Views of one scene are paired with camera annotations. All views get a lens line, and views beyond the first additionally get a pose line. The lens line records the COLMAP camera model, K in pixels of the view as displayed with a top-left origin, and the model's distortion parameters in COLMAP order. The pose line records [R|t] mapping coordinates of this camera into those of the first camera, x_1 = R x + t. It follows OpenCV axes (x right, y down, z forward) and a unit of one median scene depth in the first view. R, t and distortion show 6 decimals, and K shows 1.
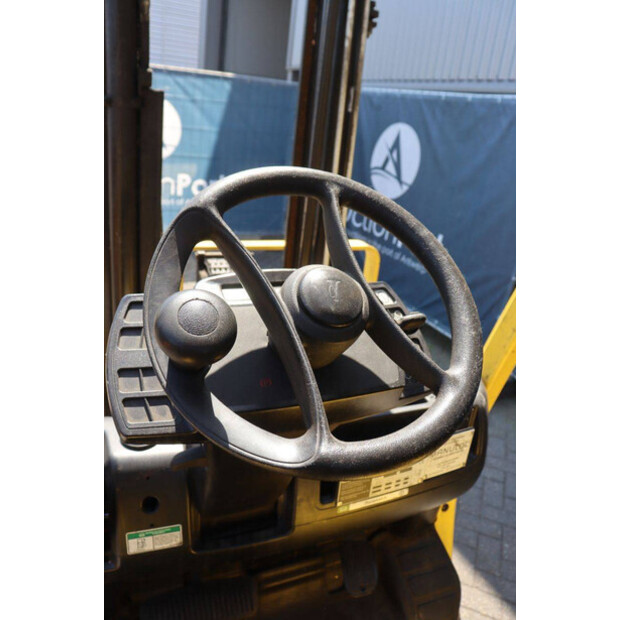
lens RADIAL K [[509.1, 0, 310.0], [0, 509.1, 310.0], [0, 0, 1]] dist [-0.171366, 0.143921]
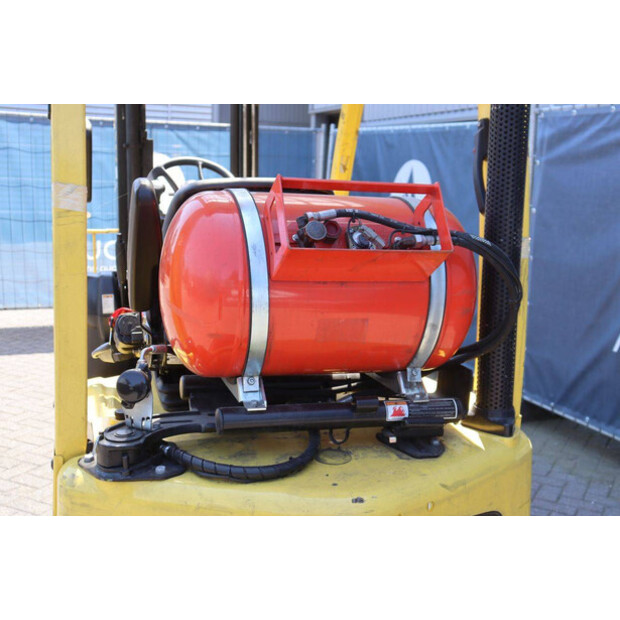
lens RADIAL K [[788.9, 0, 310.0], [0, 788.9, 310.0], [0, 0, 1]] dist [0.017481, 0.105728]
pose [[0.991244, -0.060555, -0.117335, 0.161398], [0.034932, 0.977240, -0.209240, 0.223103], [0.127335, 0.203310, 0.970799, -0.449489]]
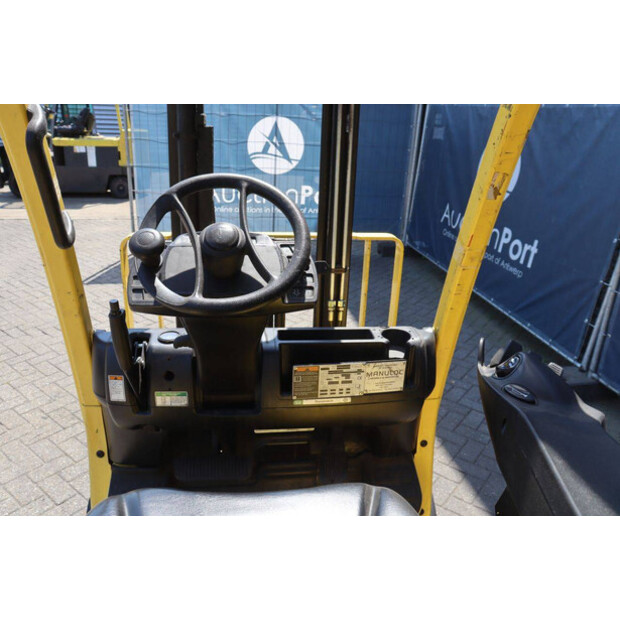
lens RADIAL K [[509.1, 0, 310.0], [0, 509.1, 310.0], [0, 0, 1]] dist [-0.171366, 0.143921]
pose [[0.960308, 0.037518, -0.276409, 0.099077], [-0.044092, 0.998872, -0.017604, 0.030242], [0.275436, 0.029093, 0.960879, -0.084846]]
